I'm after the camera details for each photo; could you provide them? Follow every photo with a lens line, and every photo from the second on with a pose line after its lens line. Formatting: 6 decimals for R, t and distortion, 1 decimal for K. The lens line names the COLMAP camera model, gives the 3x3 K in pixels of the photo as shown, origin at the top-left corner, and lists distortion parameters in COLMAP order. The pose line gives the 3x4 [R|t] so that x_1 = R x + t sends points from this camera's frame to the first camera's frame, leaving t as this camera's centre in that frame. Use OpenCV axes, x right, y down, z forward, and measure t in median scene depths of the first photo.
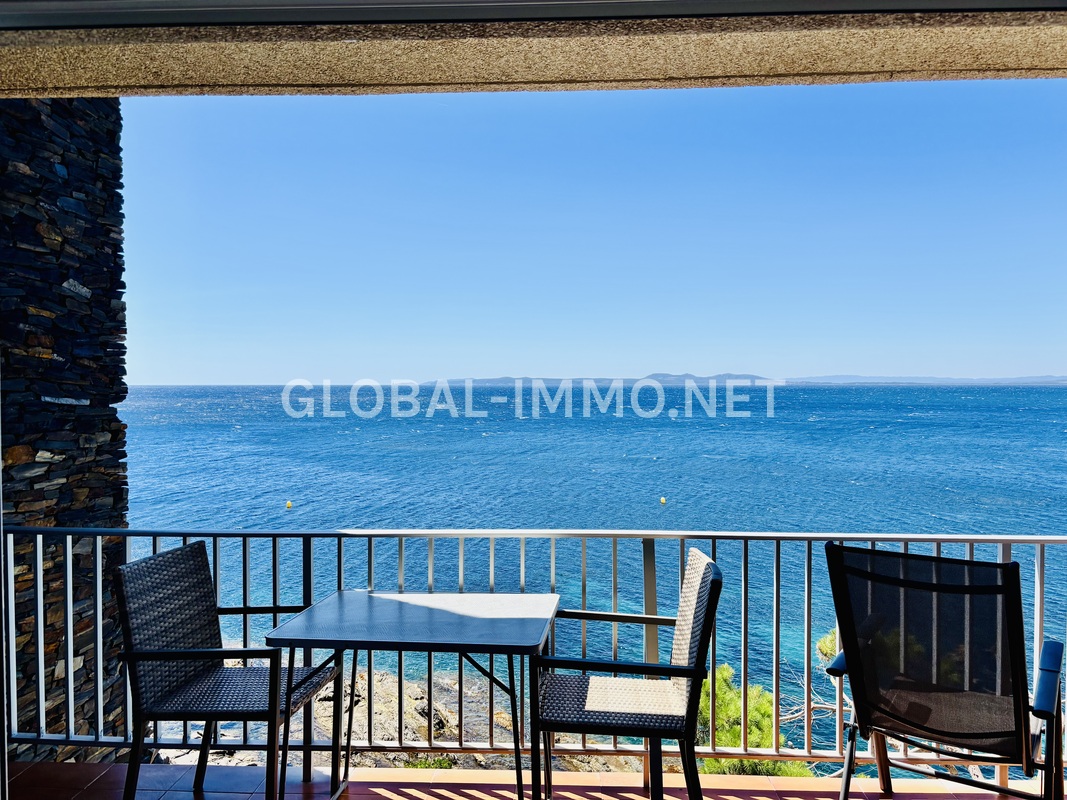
lens RADIAL K [[808.1, 0, 536.3], [0, 808.1, 403.7], [0, 0, 1]] dist [0.037146, -0.042285]
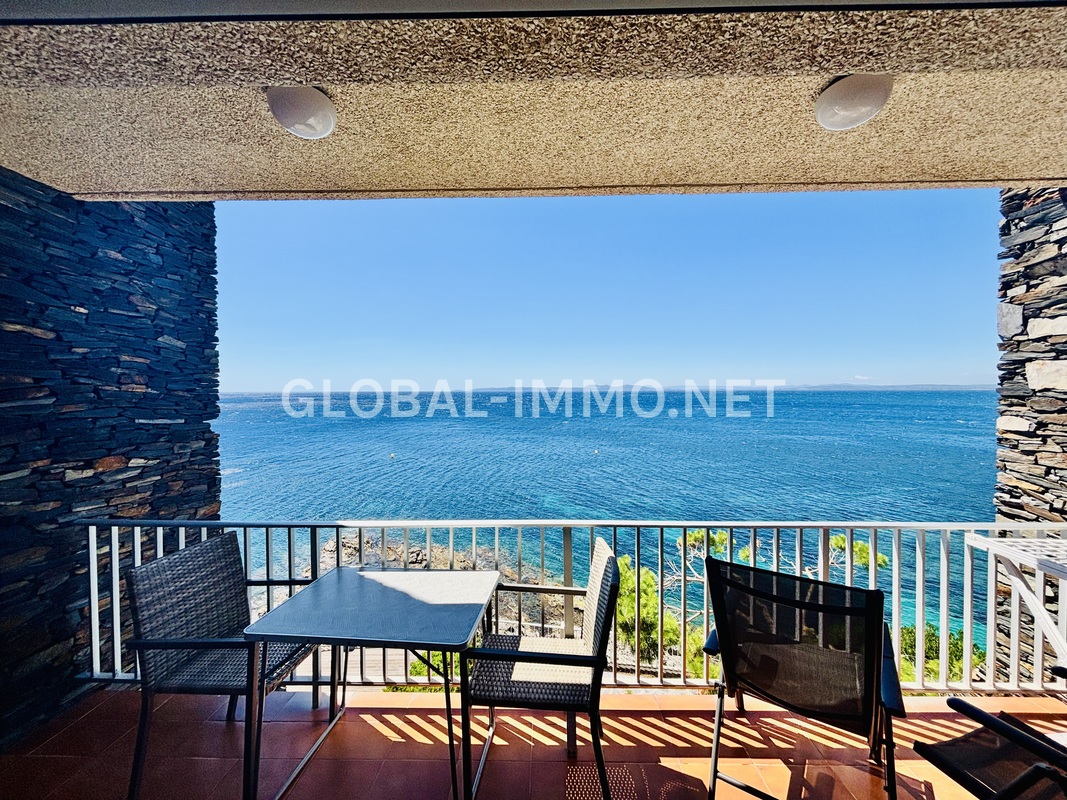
lens RADIAL K [[427.3, 0, 541.1], [0, 427.3, 399.1], [0, 0, 1]] dist [-0.002630, 0.001319]
pose [[0.999514, -0.003988, 0.030913, 0.065709], [0.004140, 0.999980, -0.004836, -0.038702], [-0.030893, 0.004962, 0.999510, 0.256829]]
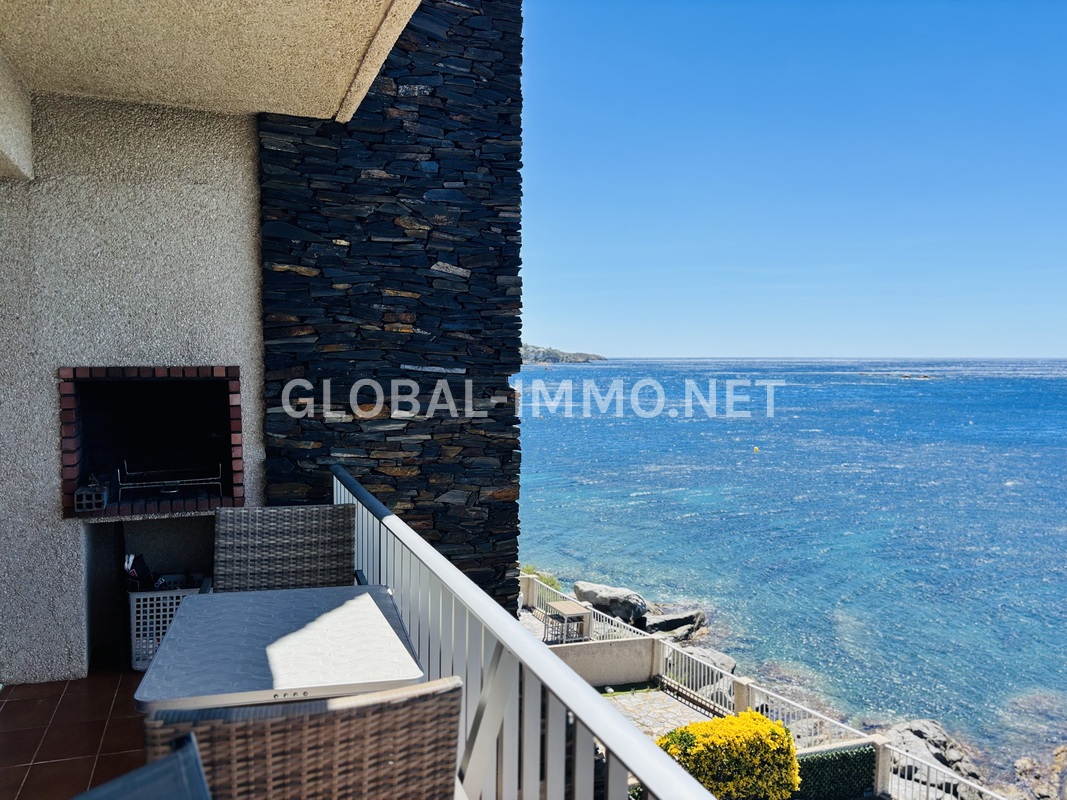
lens RADIAL K [[808.1, 0, 531.5], [0, 808.1, 415.8], [0, 0, 1]] dist [0.037146, -0.042285]
pose [[0.409184, 0.074718, -0.909388, 0.570165], [-0.028675, 0.997202, 0.069031, -0.022315], [0.912001, -0.002170, 0.410182, 0.710064]]
